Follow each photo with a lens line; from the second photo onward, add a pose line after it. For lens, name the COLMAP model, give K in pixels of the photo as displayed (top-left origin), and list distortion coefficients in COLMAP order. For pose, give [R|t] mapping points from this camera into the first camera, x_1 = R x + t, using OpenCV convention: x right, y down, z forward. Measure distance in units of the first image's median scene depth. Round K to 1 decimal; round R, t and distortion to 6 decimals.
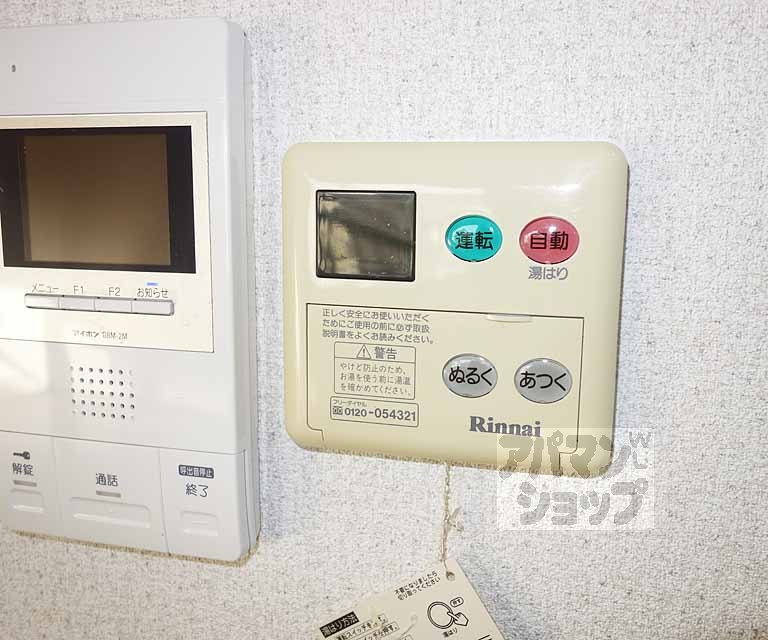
lens RADIAL K [[734.8, 0, 384.5], [0, 734.8, 316.4], [0, 0, 1]] dist [0.038057, 0.000000]
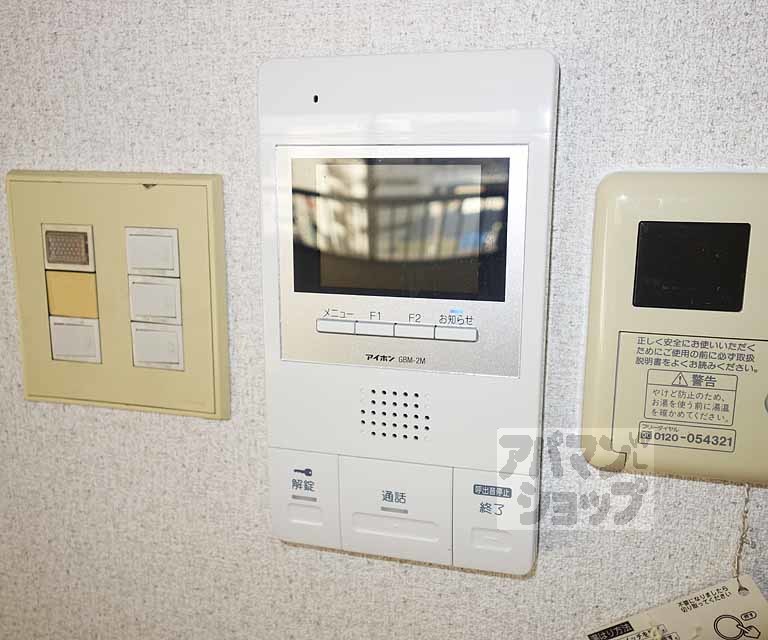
lens RADIAL K [[734.8, 0, 383.3], [0, 734.8, 323.9], [0, 0, 1]] dist [0.038057, 0.000000]
pose [[0.999967, -0.006634, 0.004733, -0.406163], [0.006382, 0.998653, 0.051498, -0.076786], [-0.005068, -0.051466, 0.998662, -0.018363]]
